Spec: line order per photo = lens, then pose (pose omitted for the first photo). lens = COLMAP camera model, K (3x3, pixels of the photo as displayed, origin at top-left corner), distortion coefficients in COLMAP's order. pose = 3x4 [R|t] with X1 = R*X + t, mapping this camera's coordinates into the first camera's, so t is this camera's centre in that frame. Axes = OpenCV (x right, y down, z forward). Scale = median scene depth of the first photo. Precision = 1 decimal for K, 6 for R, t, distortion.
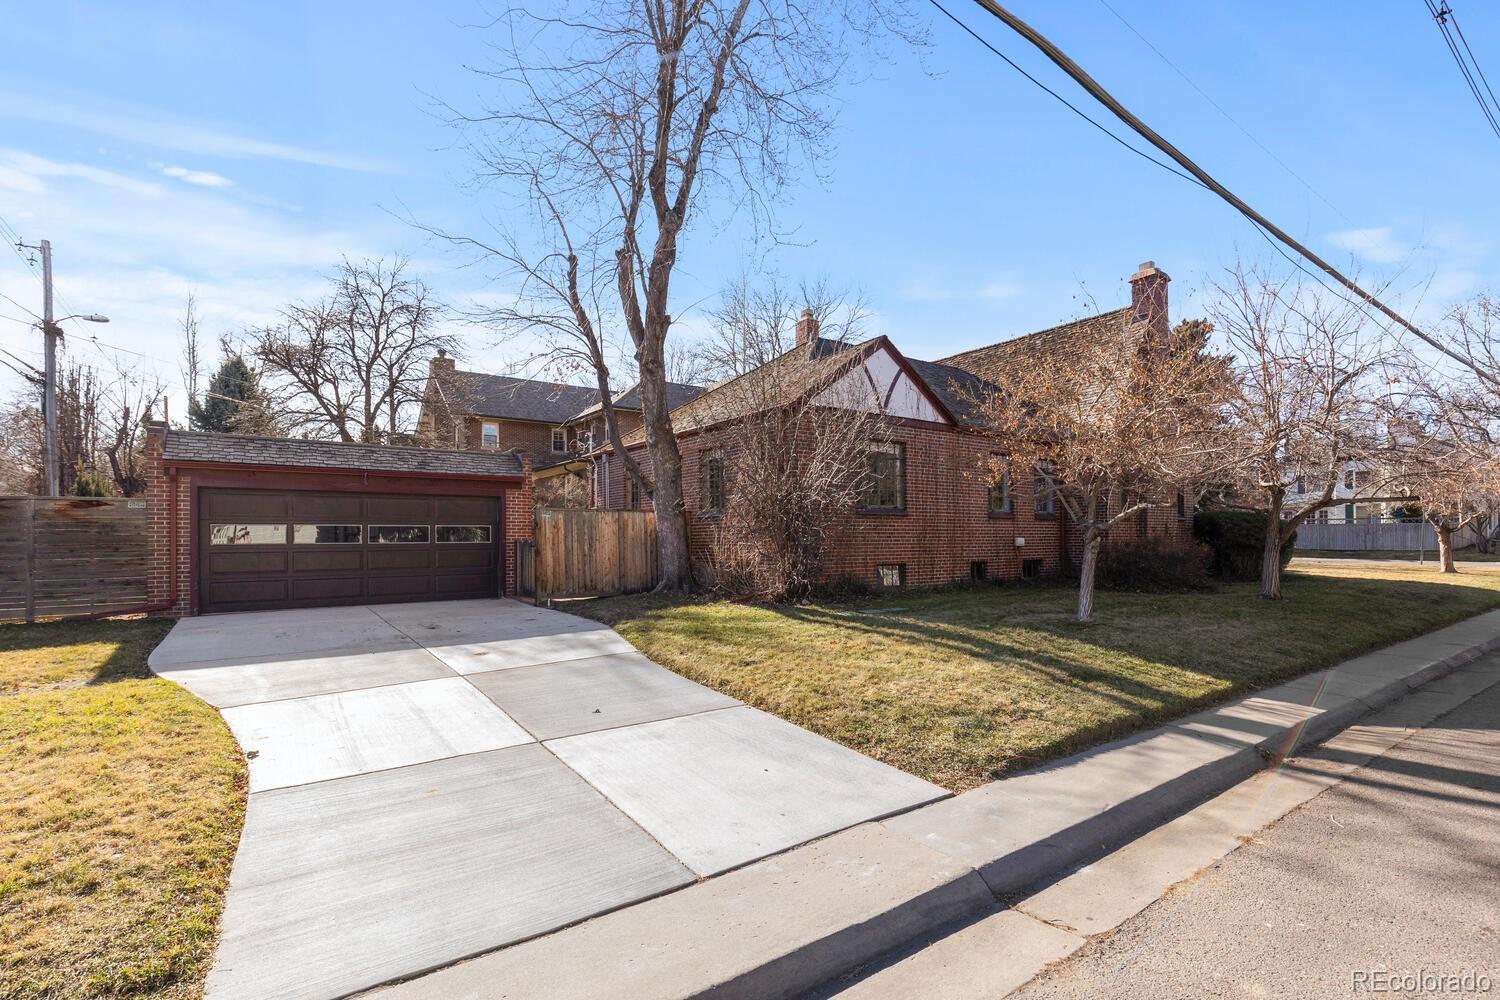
lens RADIAL K [[686.6, 0, 745.4], [0, 686.6, 541.0], [0, 0, 1]] dist [-0.001437, -0.000677]
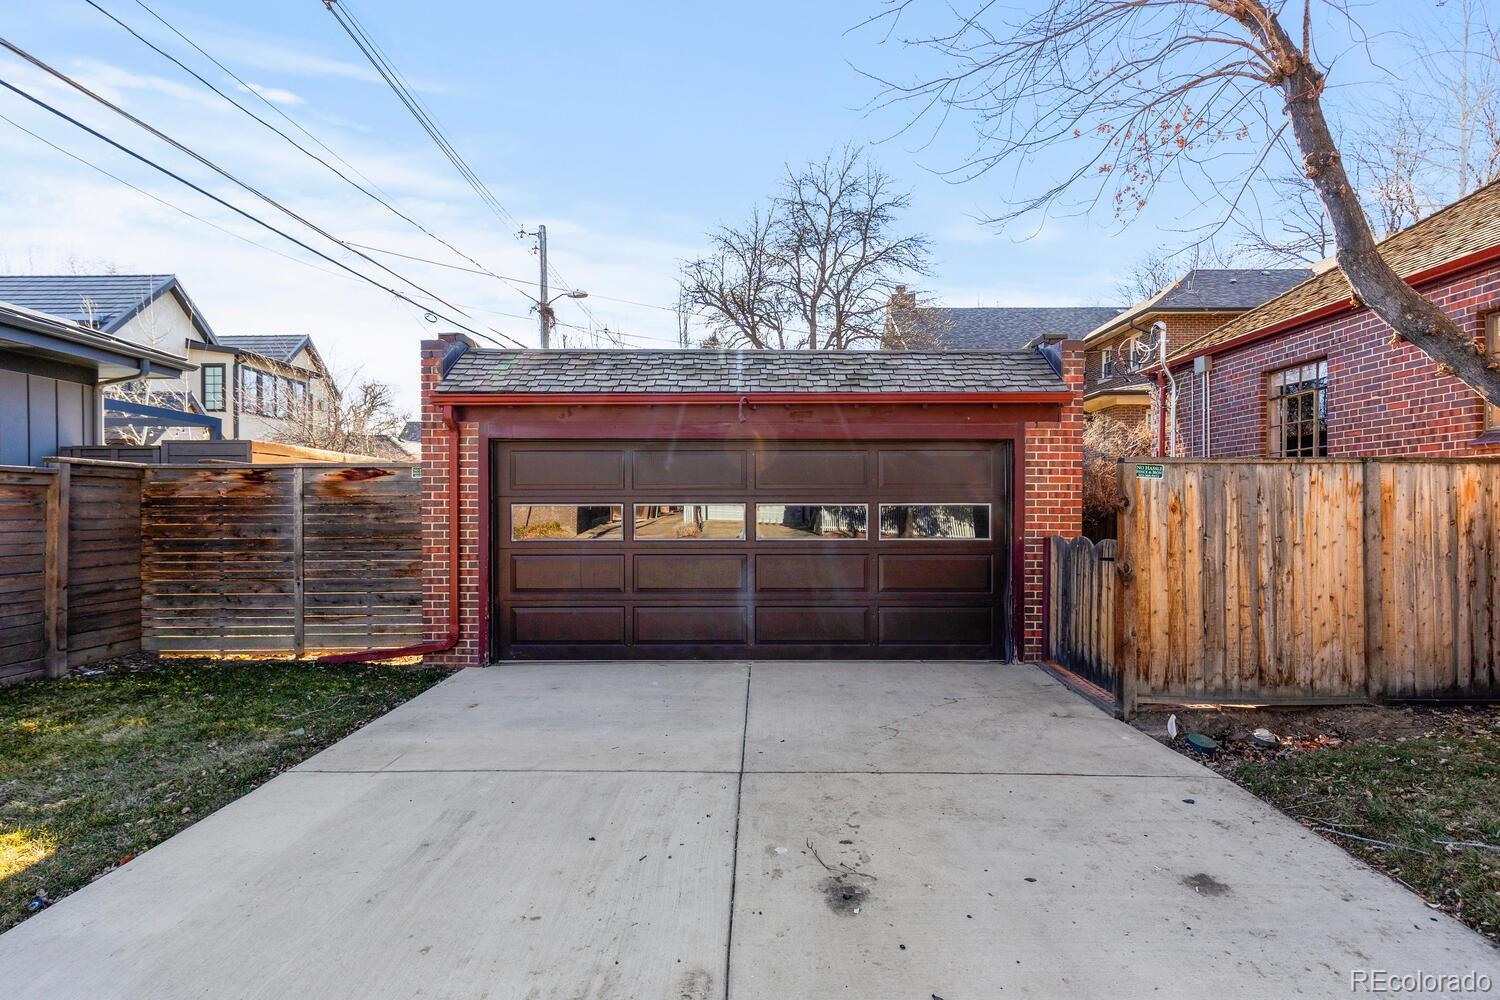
lens RADIAL K [[660.9, 0, 755.7], [0, 660.9, 505.3], [0, 0, 1]] dist [0.000927, -0.000383]
pose [[0.805277, 0.002457, -0.592894, -0.240620], [-0.006002, 0.999974, -0.004009, -0.019031], [0.592869, 0.006786, 0.805270, 0.561576]]
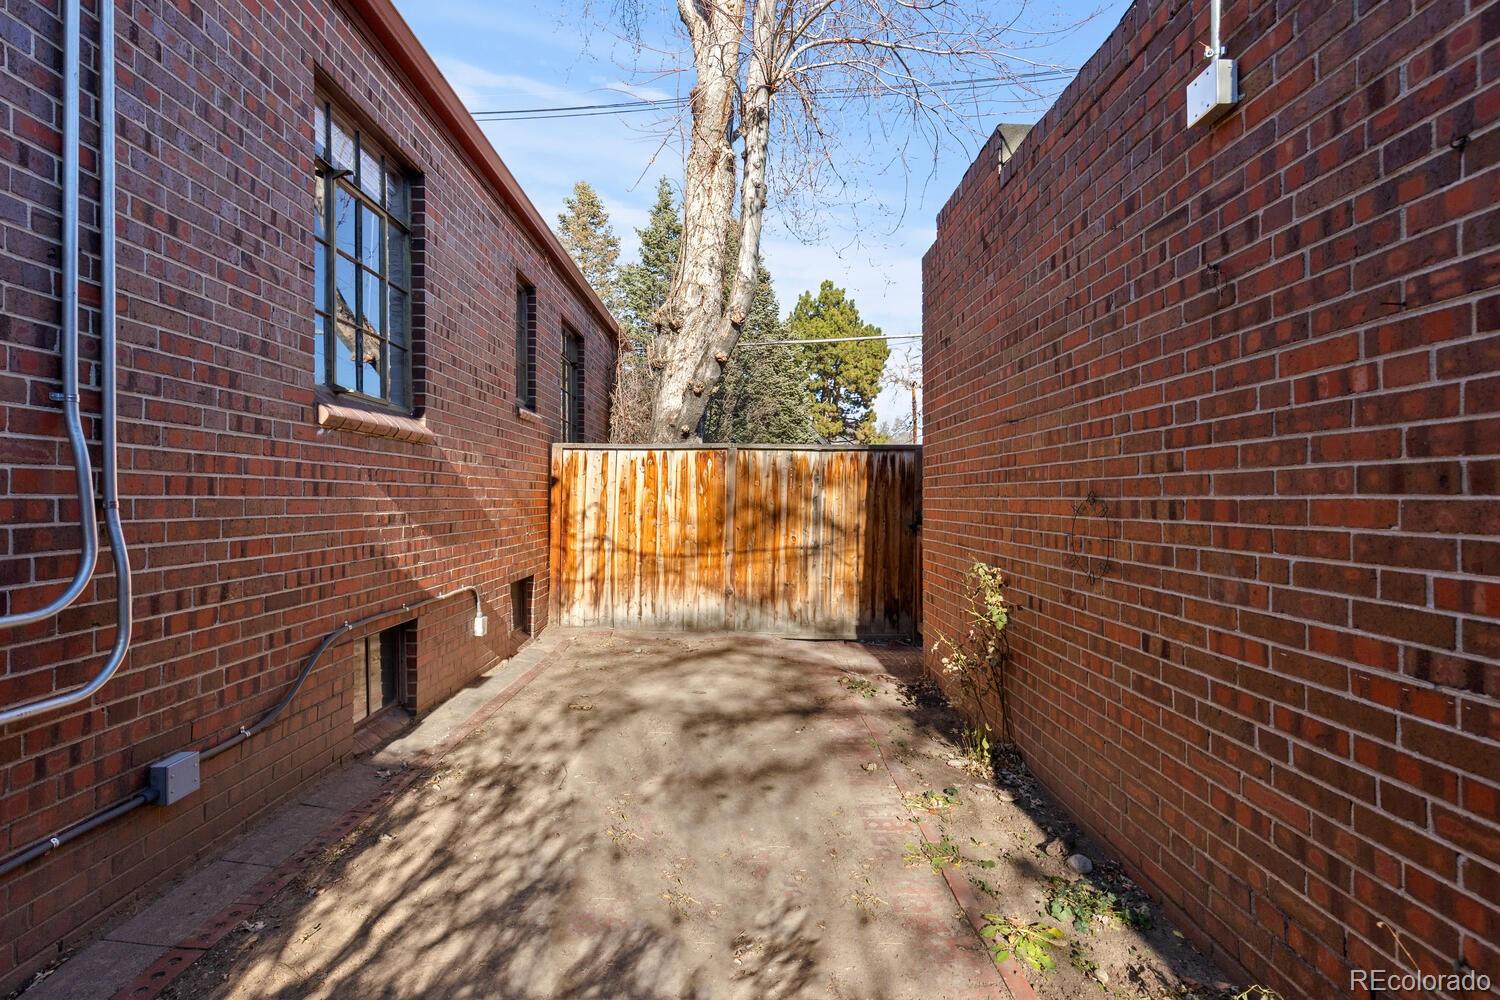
lens RADIAL K [[660.9, 0, 755.7], [0, 660.9, 505.3], [0, 0, 1]] dist [0.000927, -0.000383]
pose [[-0.831492, -0.016786, 0.555283, -0.446522], [-0.016280, 0.999850, 0.005846, -0.011996], [-0.555298, -0.004179, -0.831641, 1.373854]]
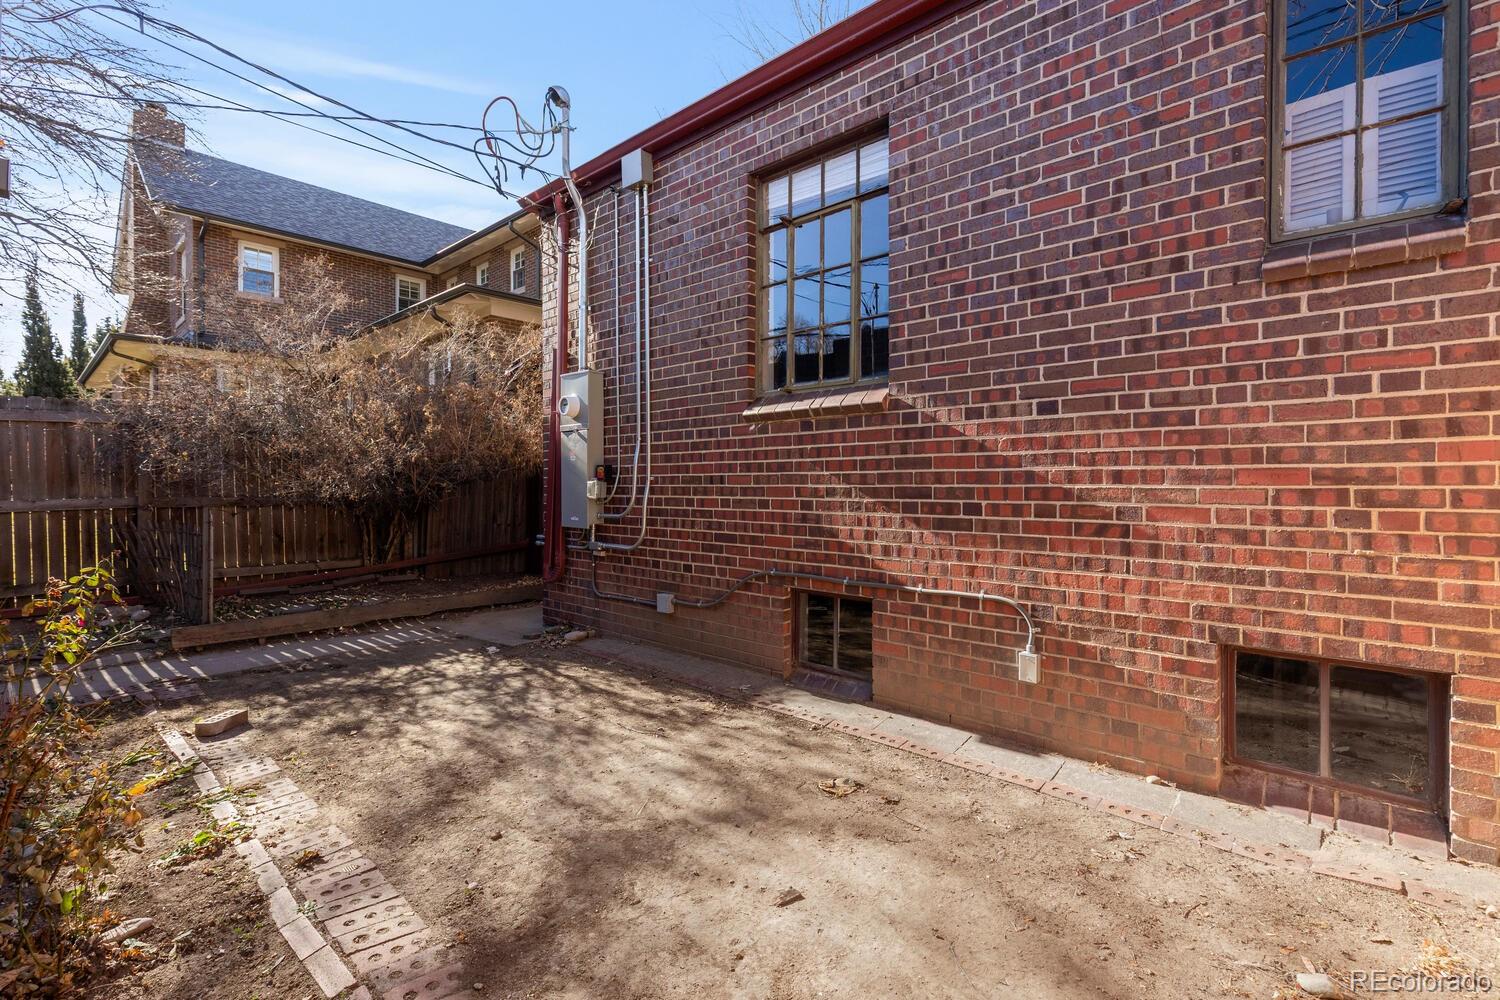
lens RADIAL K [[660.9, 0, 755.7], [0, 660.9, 505.3], [0, 0, 1]] dist [0.000927, -0.000383]
pose [[0.974008, -0.000039, 0.226514, -0.289130], [-0.005768, 0.999671, 0.024974, -0.004551], [-0.226441, -0.025631, 0.973688, 1.004837]]
